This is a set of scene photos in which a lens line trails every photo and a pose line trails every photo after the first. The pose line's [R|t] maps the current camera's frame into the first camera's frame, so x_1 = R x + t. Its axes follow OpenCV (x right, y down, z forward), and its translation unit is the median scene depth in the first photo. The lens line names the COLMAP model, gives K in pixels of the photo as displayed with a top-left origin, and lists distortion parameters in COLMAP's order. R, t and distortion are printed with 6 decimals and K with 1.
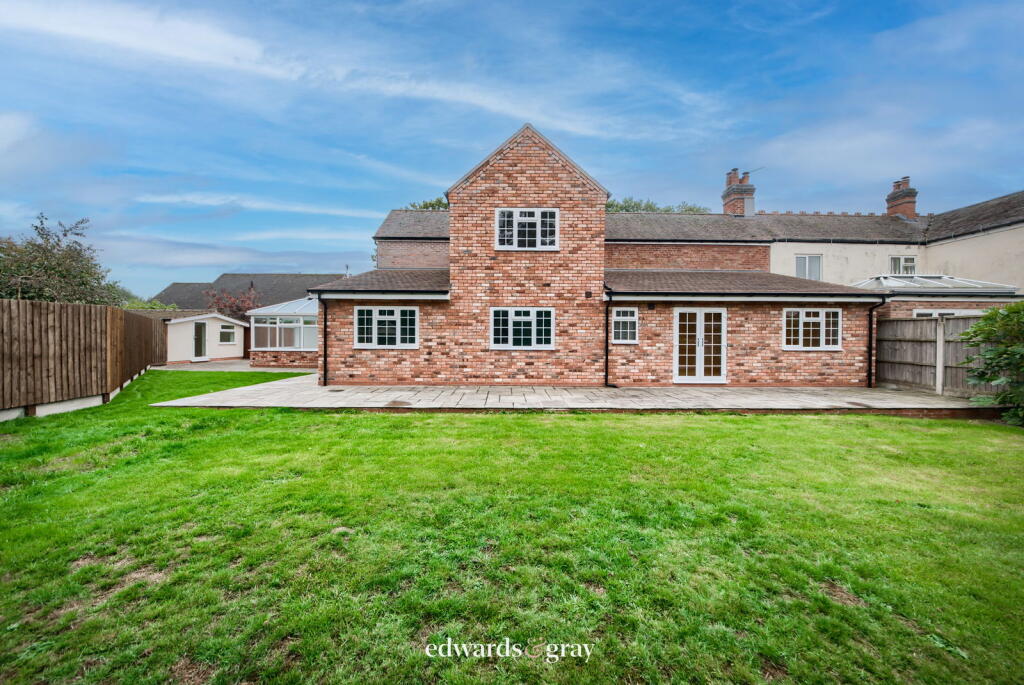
lens RADIAL K [[362.4, 0, 508.3], [0, 362.4, 342.7], [0, 0, 1]] dist [-0.003093, -0.000061]
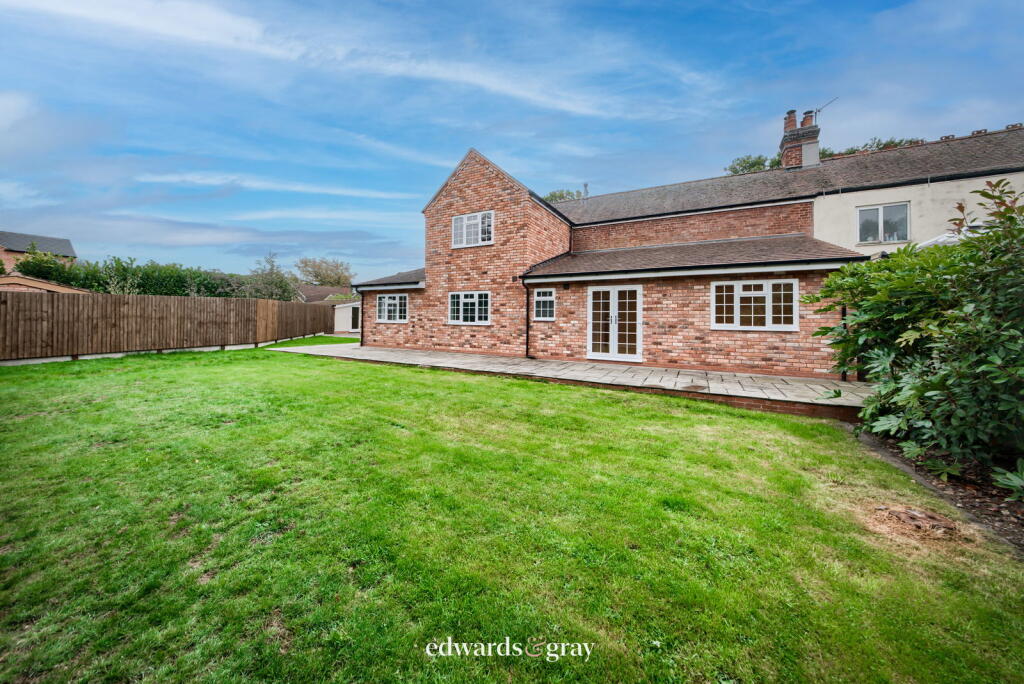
lens RADIAL K [[362.4, 0, 525.3], [0, 362.4, 315.2], [0, 0, 1]] dist [-0.003093, -0.000061]
pose [[0.866151, -0.001208, -0.499782, 0.828169], [-0.011421, 0.999688, -0.022210, 0.011186], [0.499653, 0.024945, 0.865867, 0.000592]]
